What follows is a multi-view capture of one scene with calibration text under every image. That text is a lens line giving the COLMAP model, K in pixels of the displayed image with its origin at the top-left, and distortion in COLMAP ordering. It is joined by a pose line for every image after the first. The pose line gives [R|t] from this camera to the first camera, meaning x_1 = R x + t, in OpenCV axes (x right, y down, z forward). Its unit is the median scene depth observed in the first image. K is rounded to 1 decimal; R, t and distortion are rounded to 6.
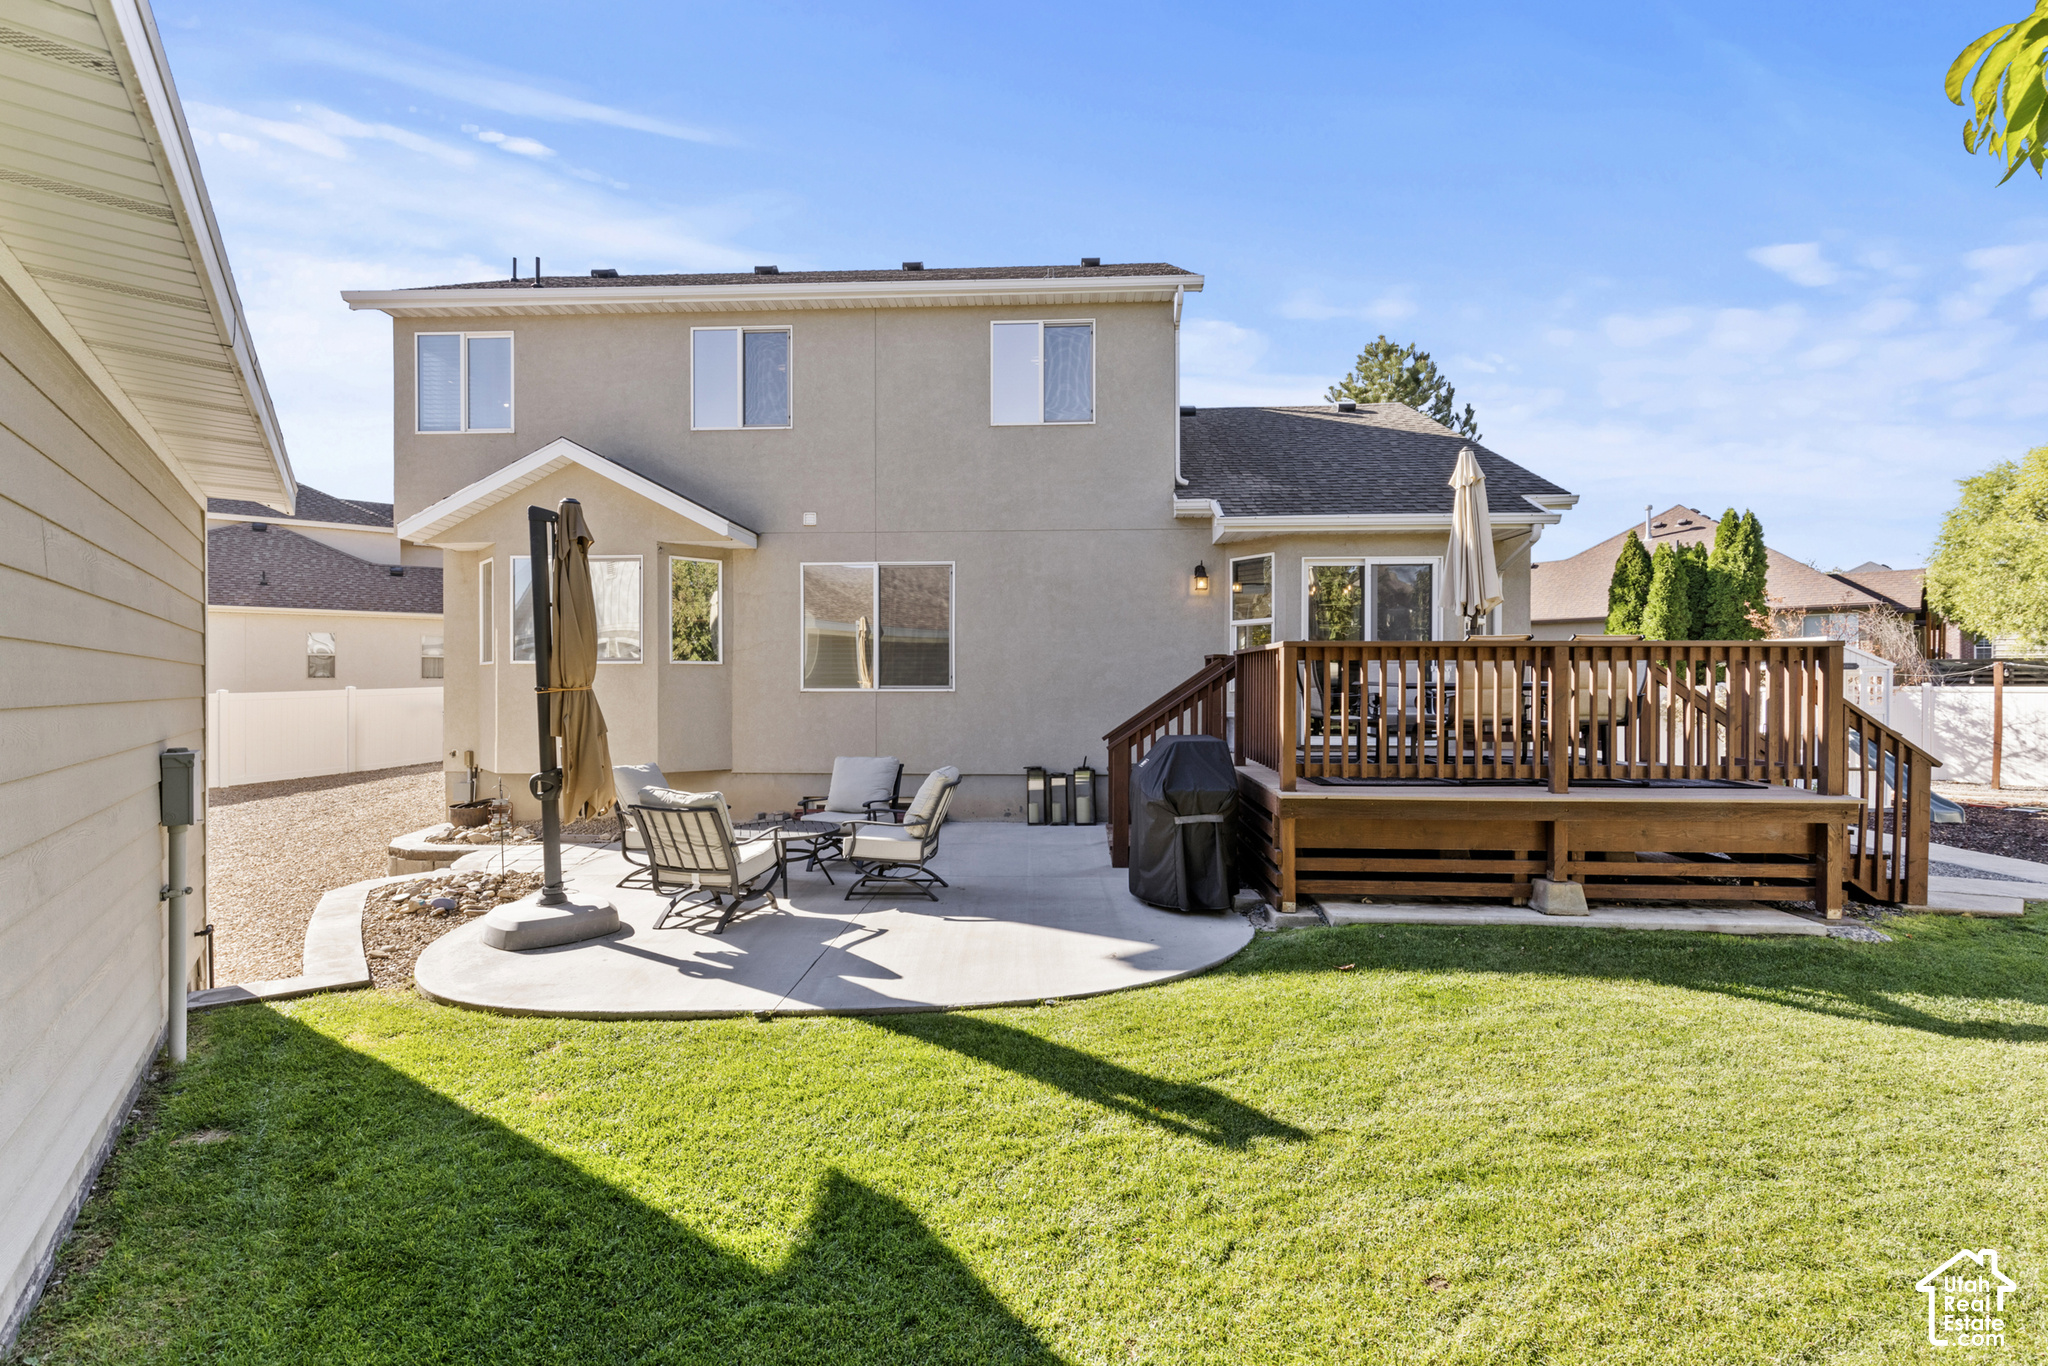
lens RADIAL K [[920.3, 0, 1010.3], [0, 920.3, 689.7], [0, 0, 1]] dist [0.014584, -0.000931]
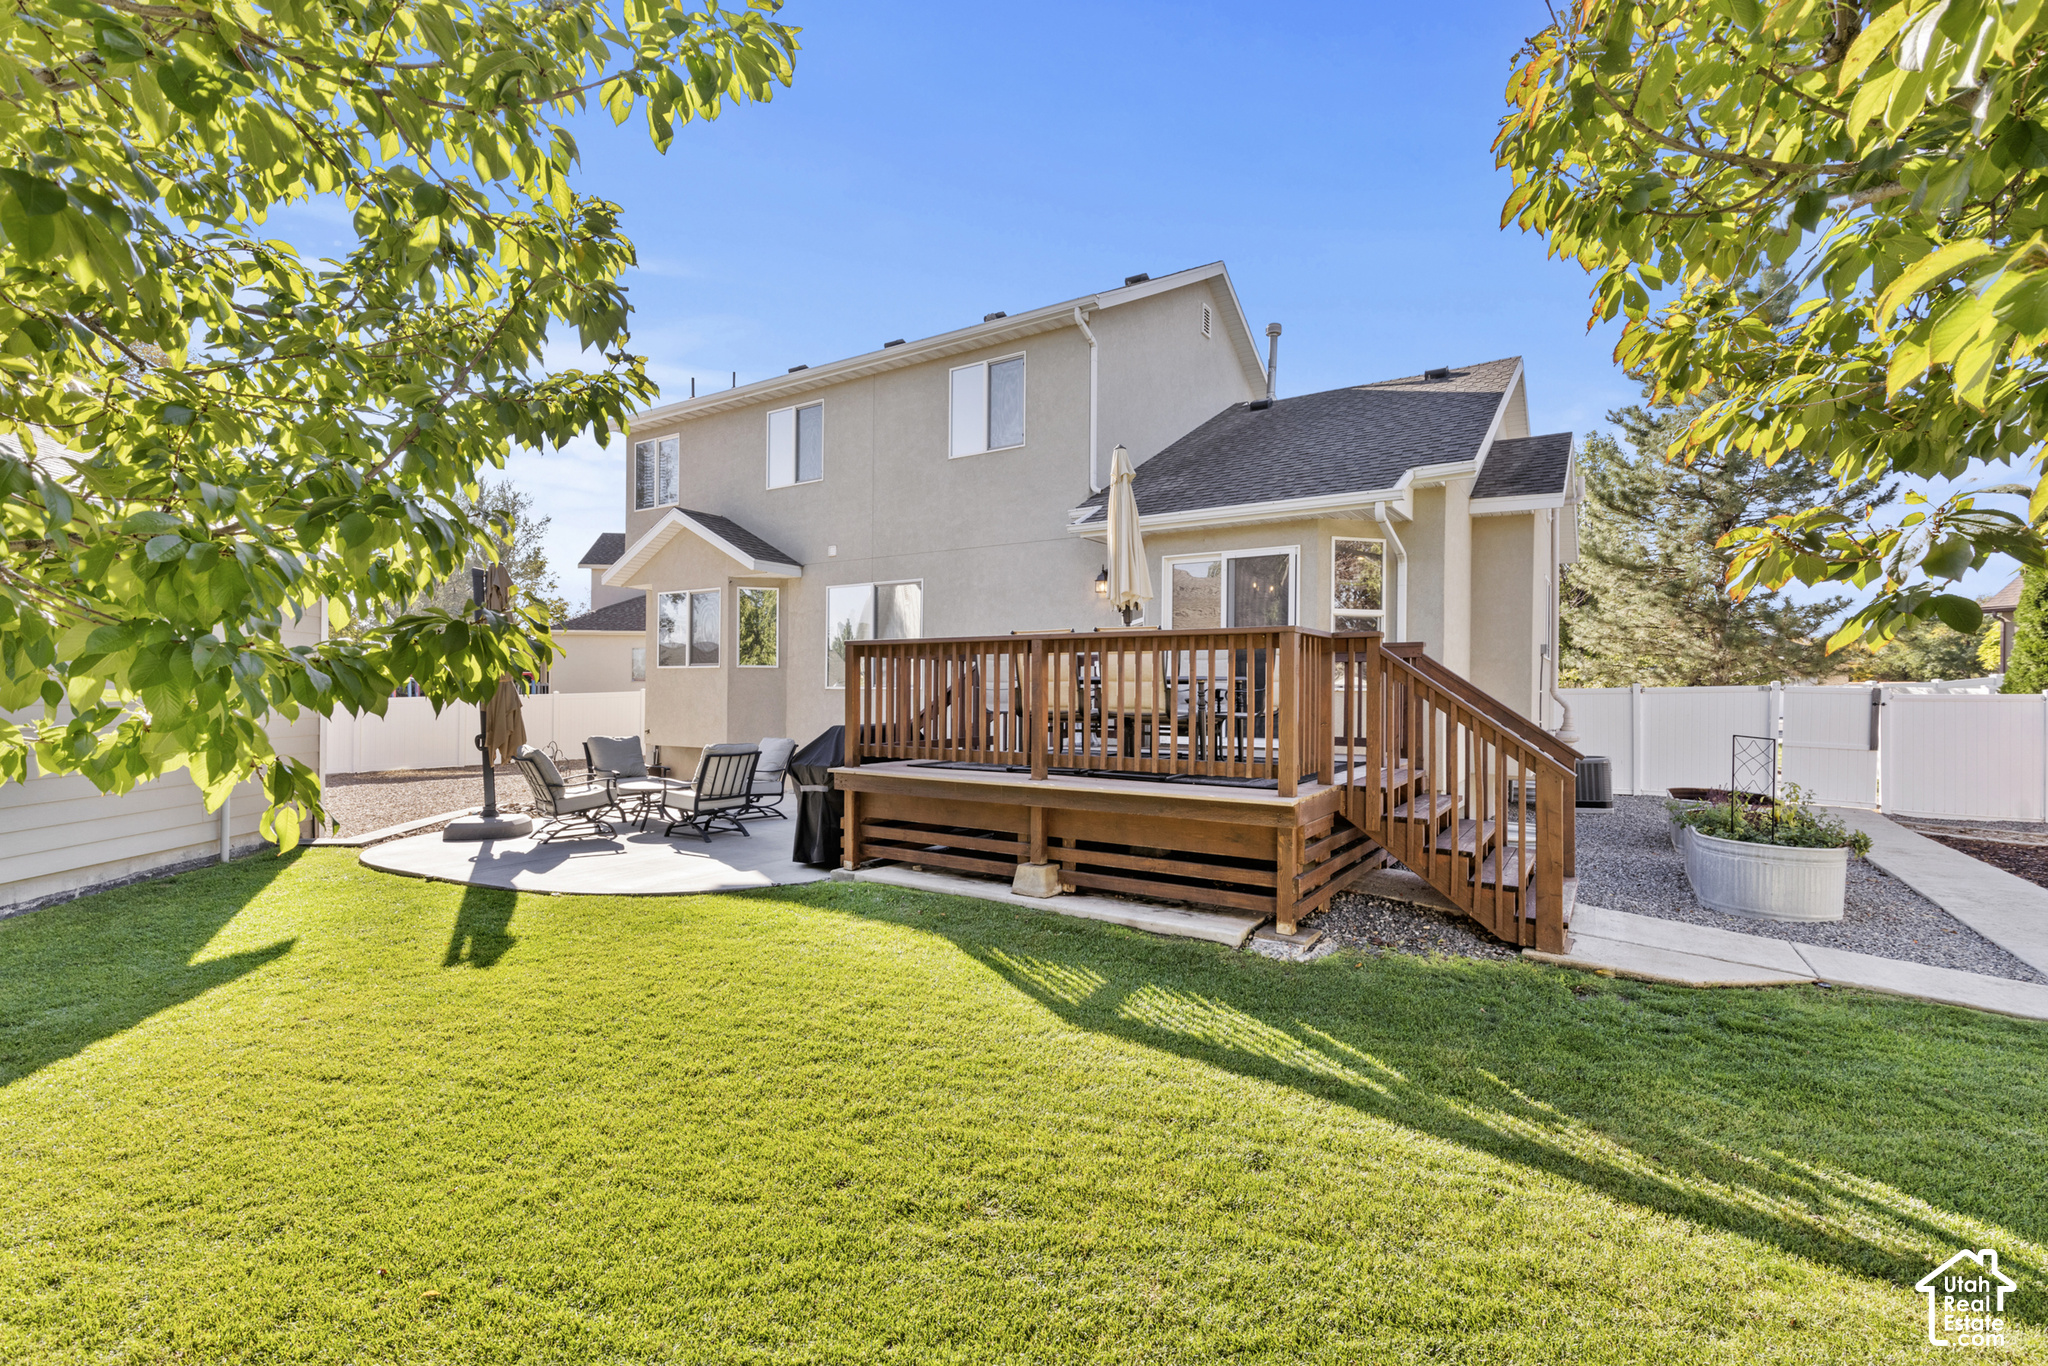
lens RADIAL K [[920.3, 0, 1015.7], [0, 920.3, 683.3], [0, 0, 1]] dist [0.014584, -0.000931]
pose [[0.866090, -0.001790, -0.499885, 0.613459], [-0.009117, 0.999771, -0.019377, 0.013841], [0.499805, 0.021339, 0.865875, 0.053248]]
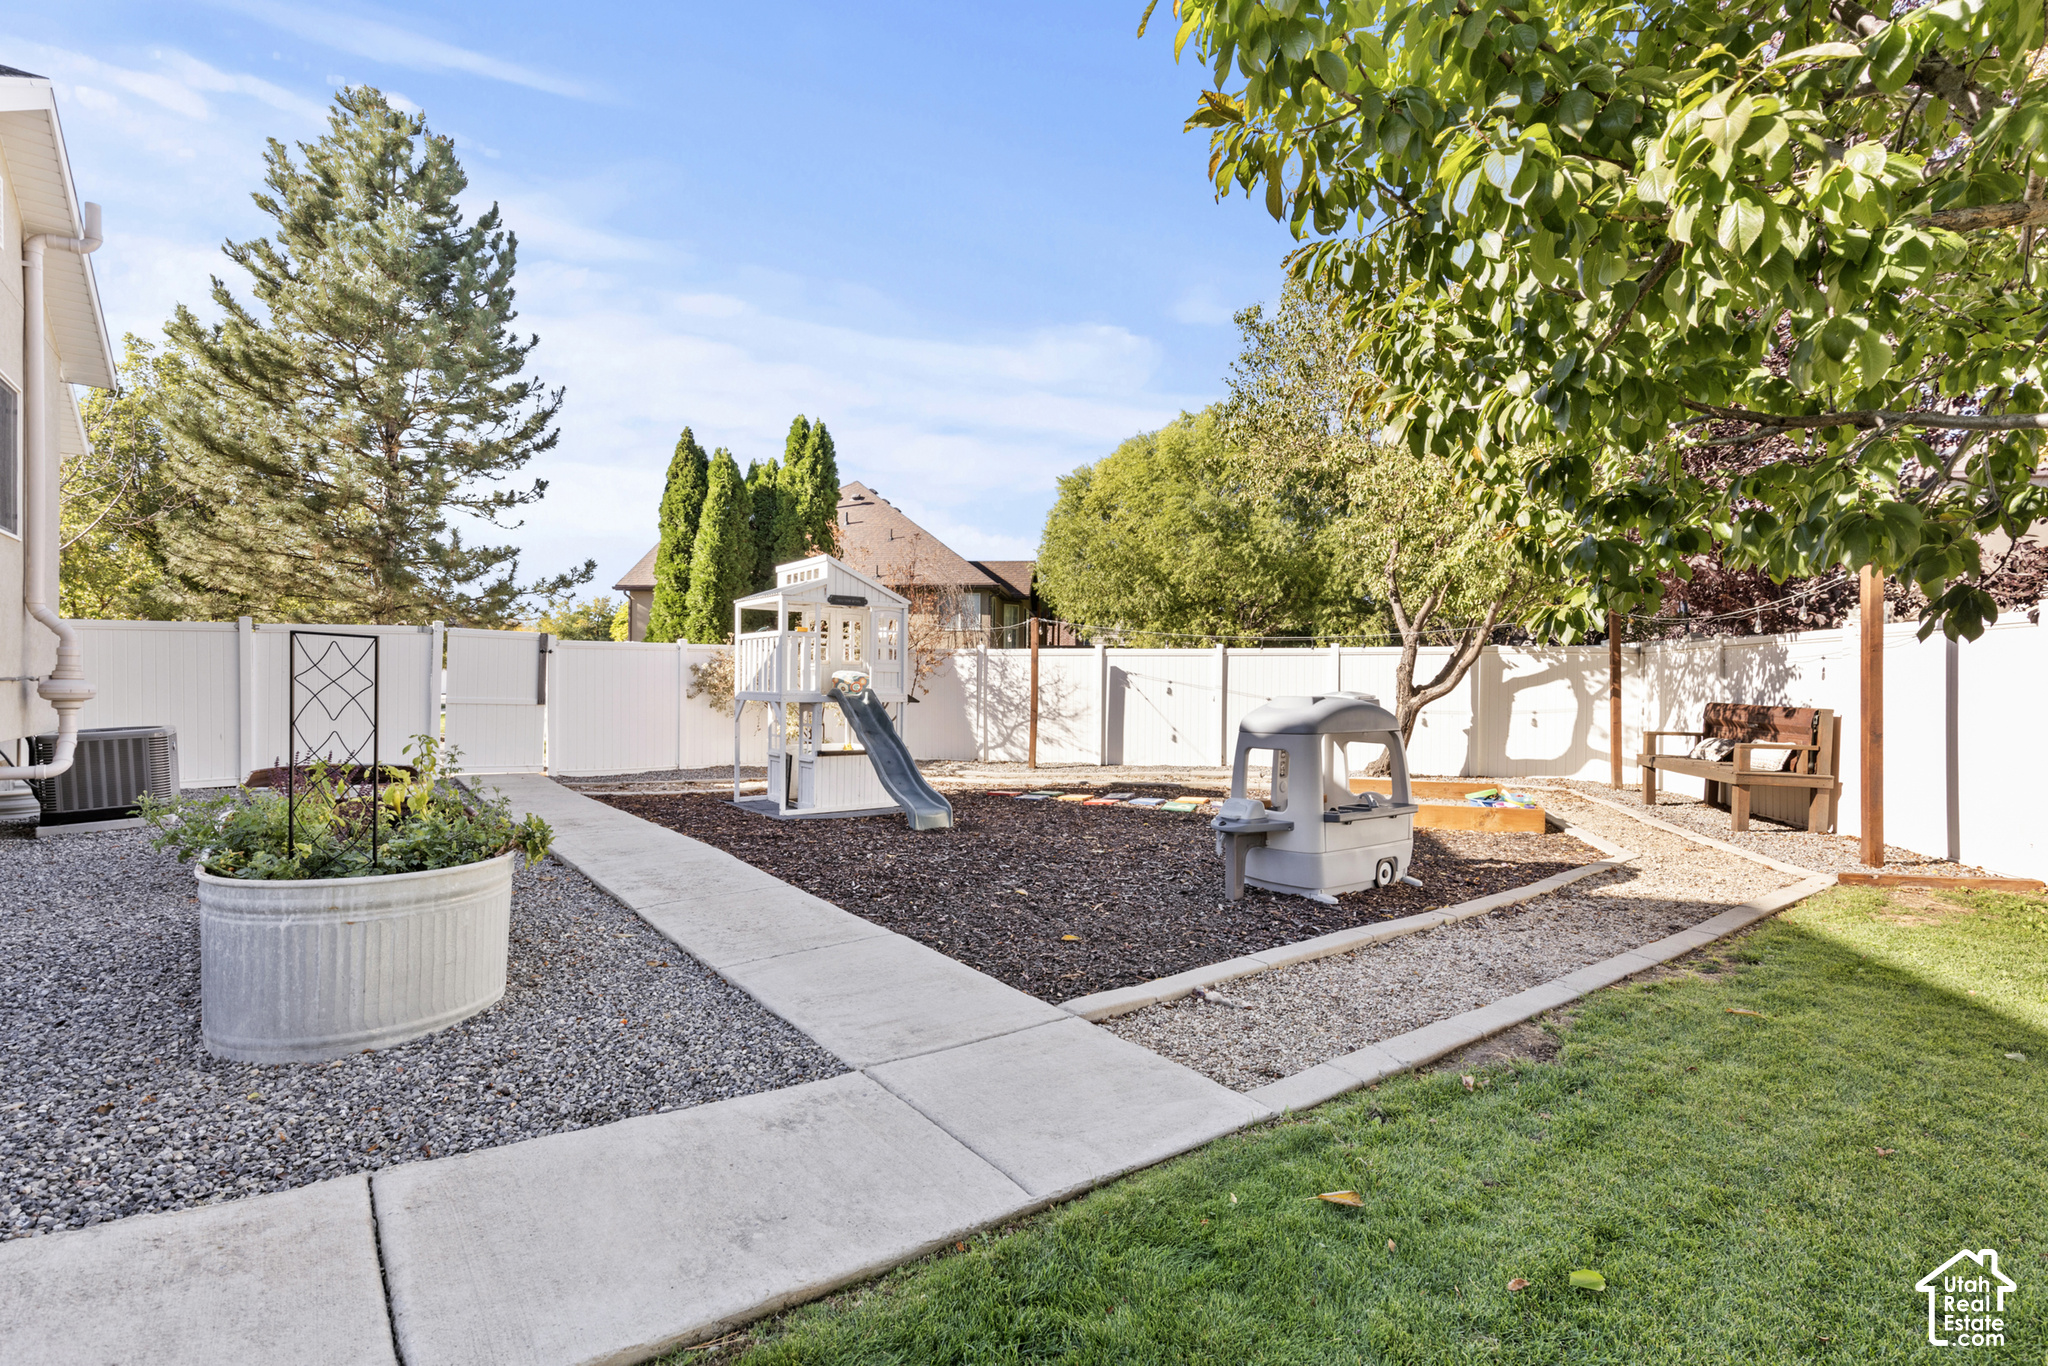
lens RADIAL K [[920.3, 0, 1025.4], [0, 920.3, 695.0], [0, 0, 1]] dist [0.014584, -0.000931]
pose [[0.758056, -0.003738, 0.652179, 0.709268], [-0.000534, 0.999980, 0.006352, 0.050060], [-0.652189, -0.005164, 0.758039, 0.514785]]
